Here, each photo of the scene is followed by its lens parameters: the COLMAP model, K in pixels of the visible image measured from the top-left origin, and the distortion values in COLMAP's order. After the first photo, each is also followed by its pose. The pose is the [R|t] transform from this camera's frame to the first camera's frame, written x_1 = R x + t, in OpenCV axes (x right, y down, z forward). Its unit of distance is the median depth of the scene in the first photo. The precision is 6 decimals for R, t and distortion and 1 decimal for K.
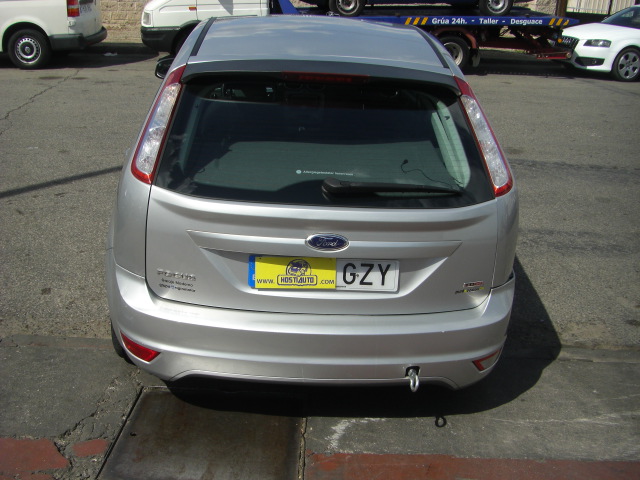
lens RADIAL K [[705.1, 0, 301.1], [0, 705.1, 283.6], [0, 0, 1]] dist [-0.143853, 0.032318]
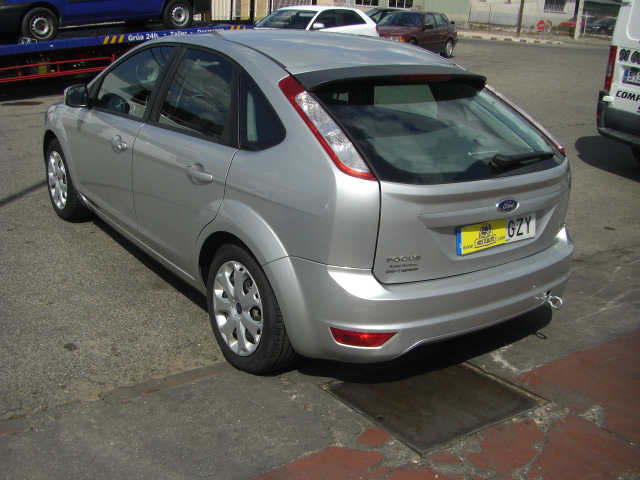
lens RADIAL K [[705.1, 0, 301.1], [0, 705.1, 283.6], [0, 0, 1]] dist [-0.143853, 0.032318]
pose [[0.830630, -0.222696, 0.510353, -0.897941], [0.233996, 0.971287, 0.042985, -0.059962], [-0.505272, 0.083716, 0.858890, 0.130042]]
